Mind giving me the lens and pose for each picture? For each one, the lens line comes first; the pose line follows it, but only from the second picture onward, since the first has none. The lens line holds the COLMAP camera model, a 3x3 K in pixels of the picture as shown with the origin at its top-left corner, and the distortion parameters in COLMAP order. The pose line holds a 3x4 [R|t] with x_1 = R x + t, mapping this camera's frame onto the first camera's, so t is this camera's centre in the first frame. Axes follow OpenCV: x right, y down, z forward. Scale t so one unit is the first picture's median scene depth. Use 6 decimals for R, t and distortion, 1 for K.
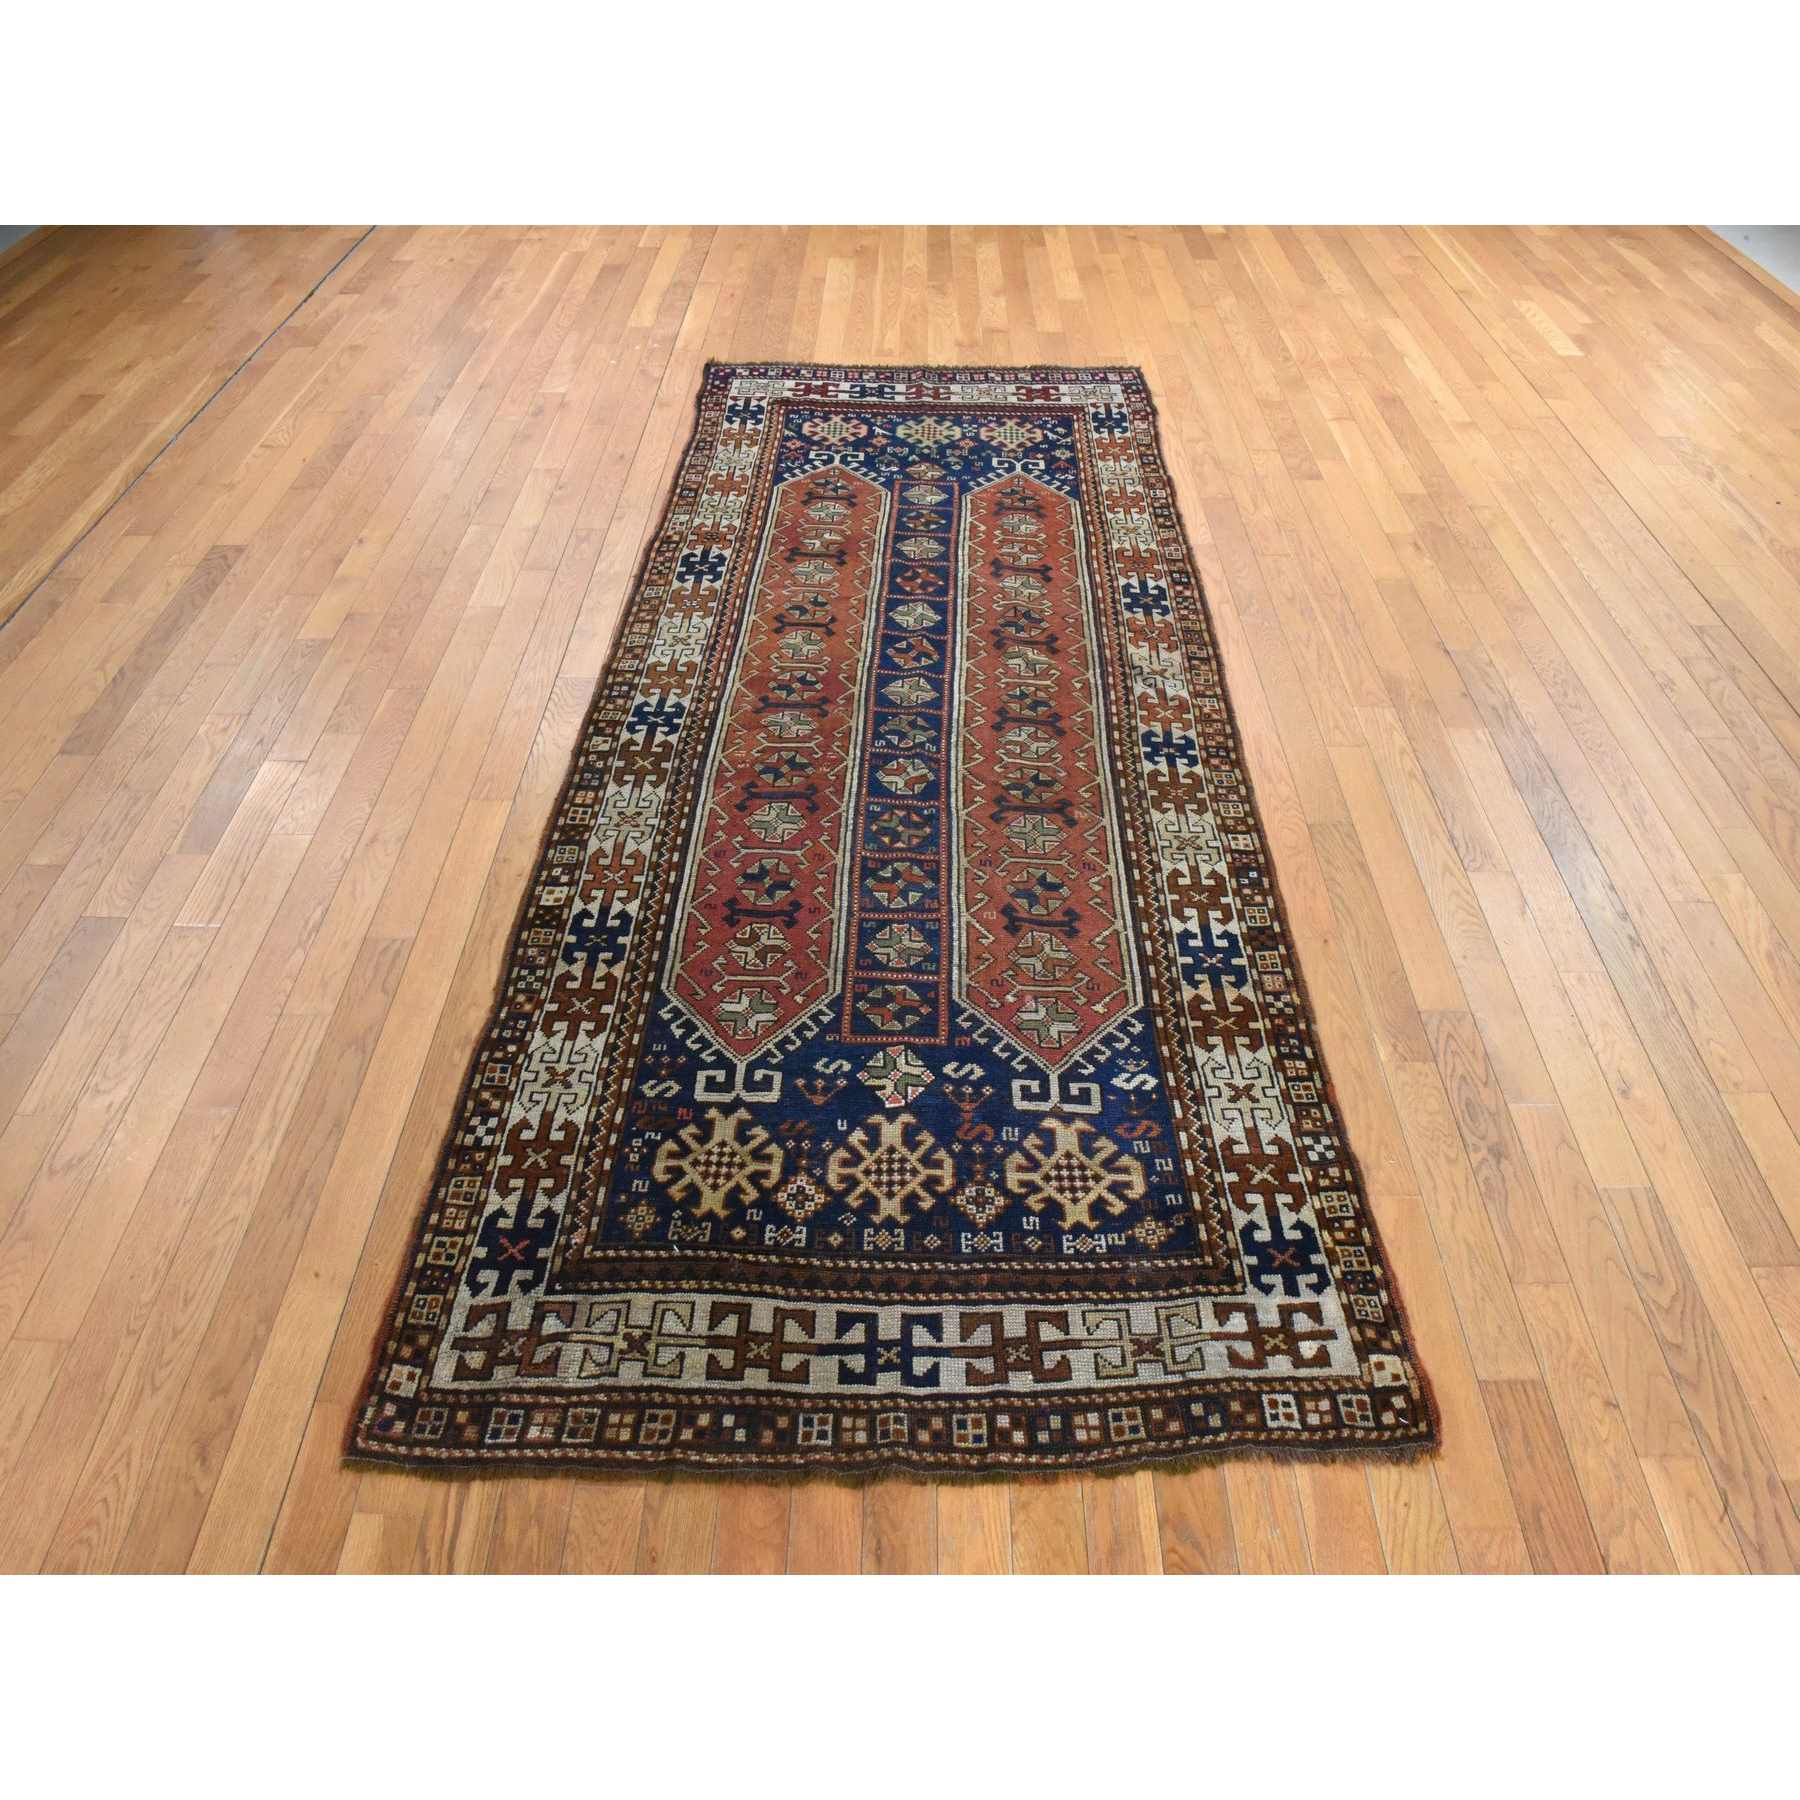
lens RADIAL K [[1587.0, 0, 900.0], [0, 1587.0, 900.0], [0, 0, 1]] dist [-0.071916, 0.000529]
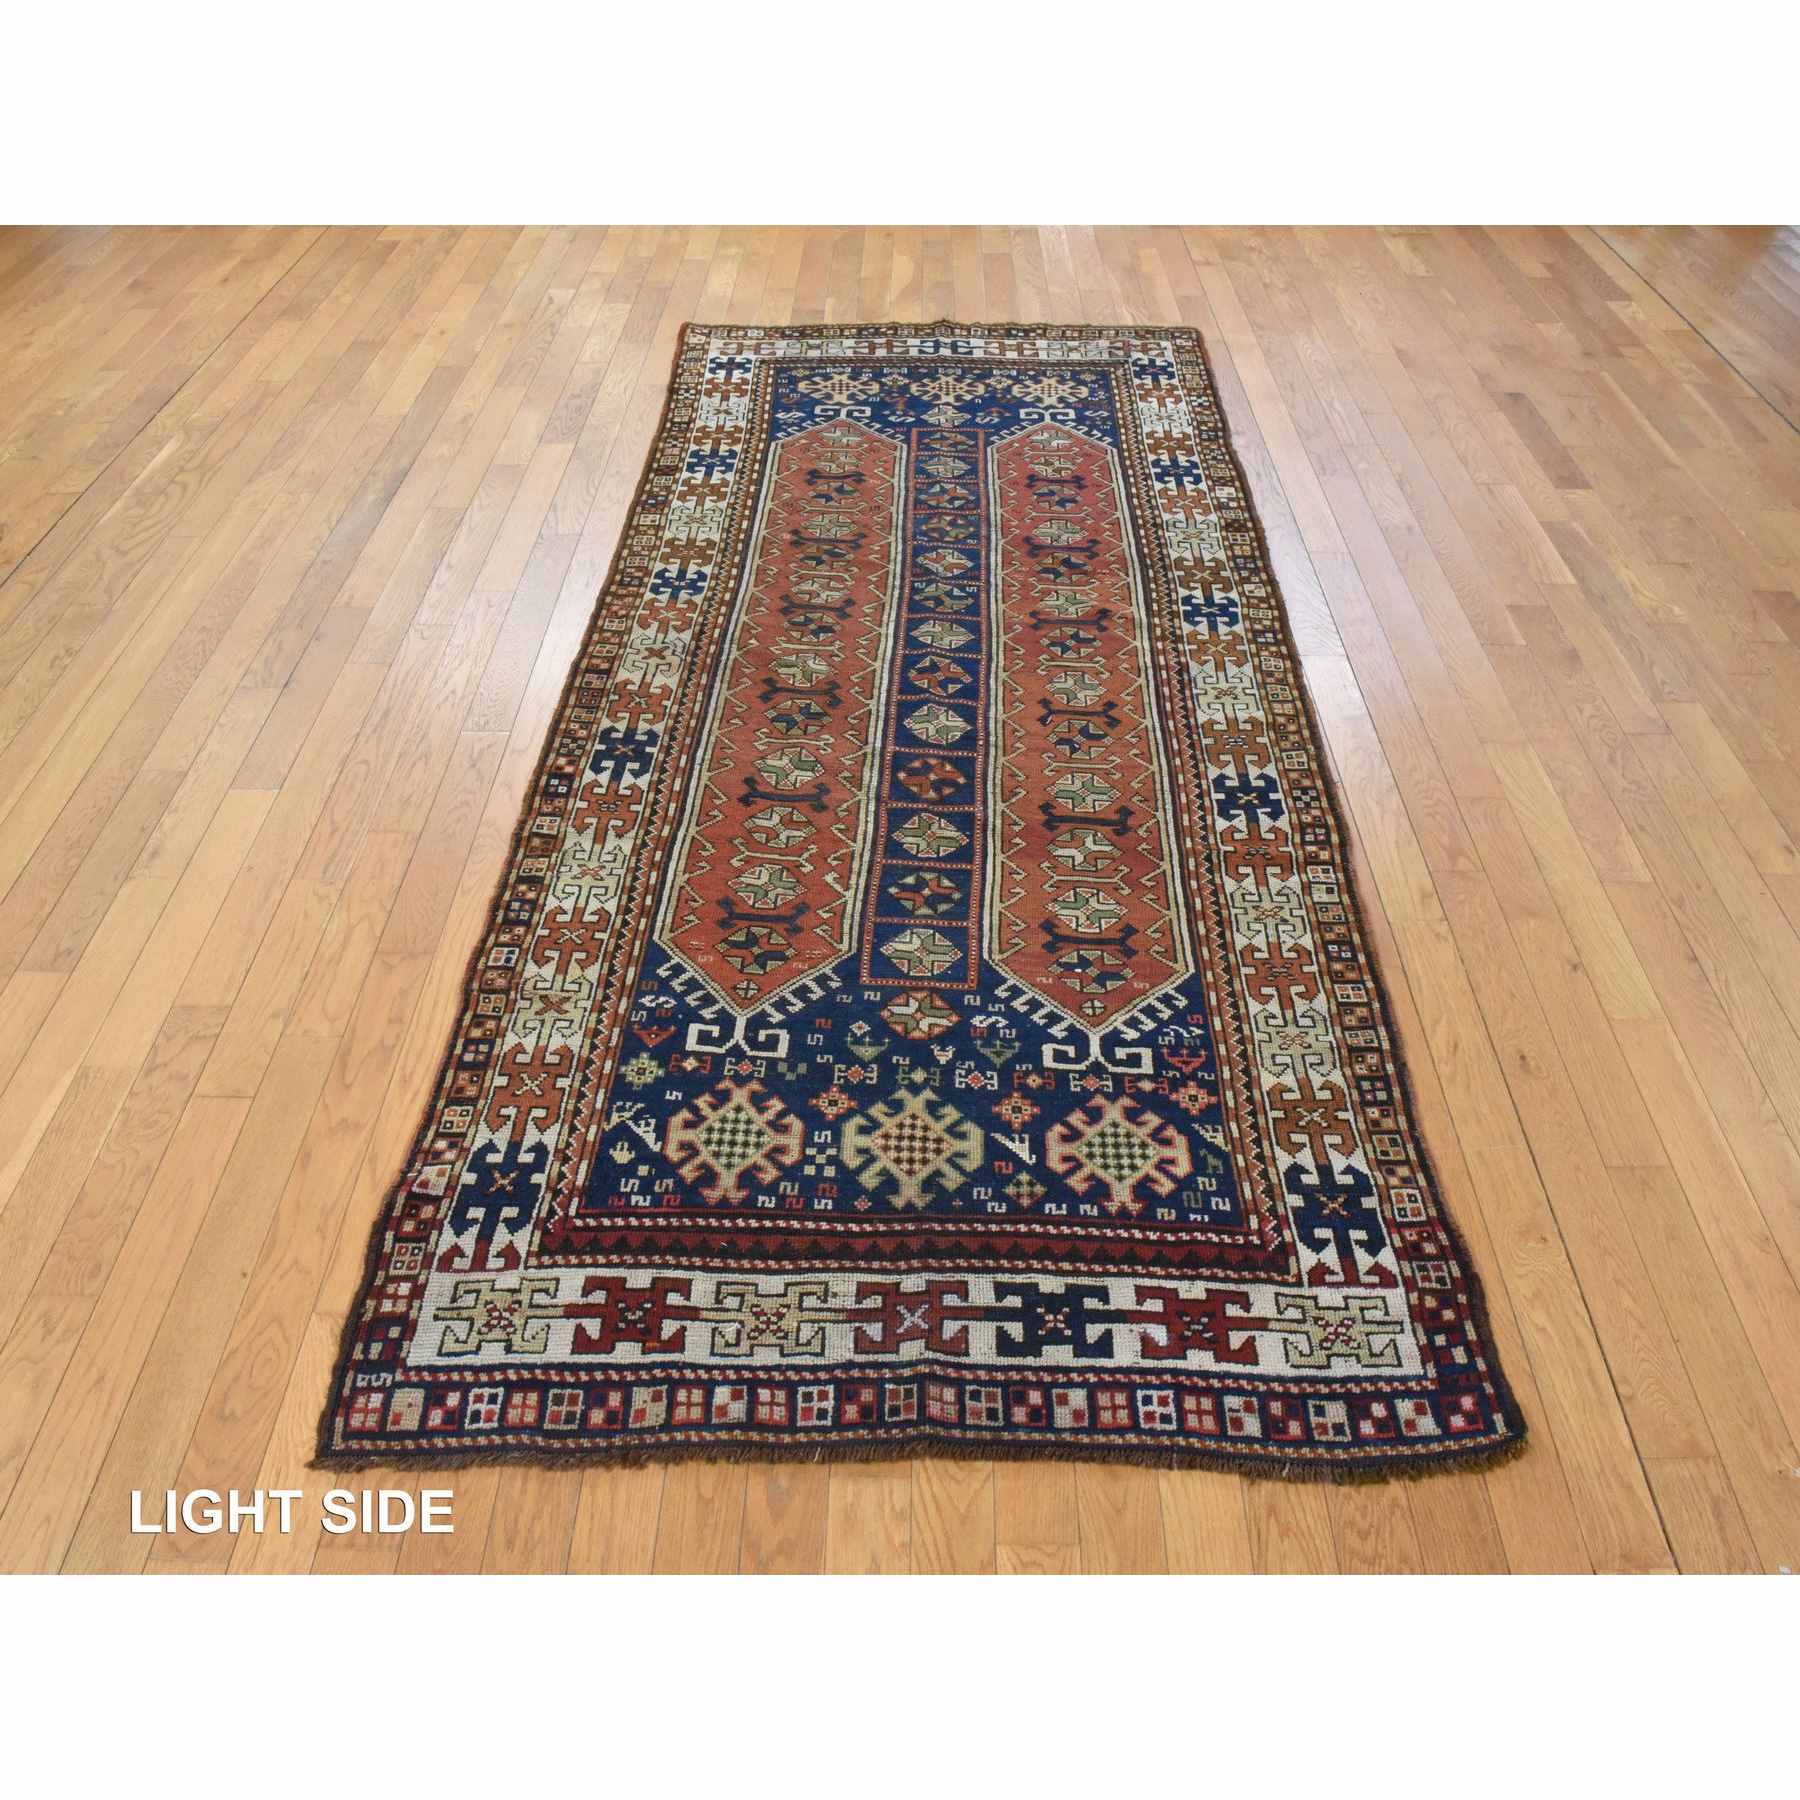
lens RADIAL K [[1587.0, 0, 900.0], [0, 1587.0, 900.0], [0, 0, 1]] dist [-0.071916, 0.000529]
pose [[-0.999963, -0.008607, -0.000224, 0.024570], [-0.001745, 0.177147, 0.984183, -0.838534], [-0.008431, 0.984147, -0.177155, 1.112413]]
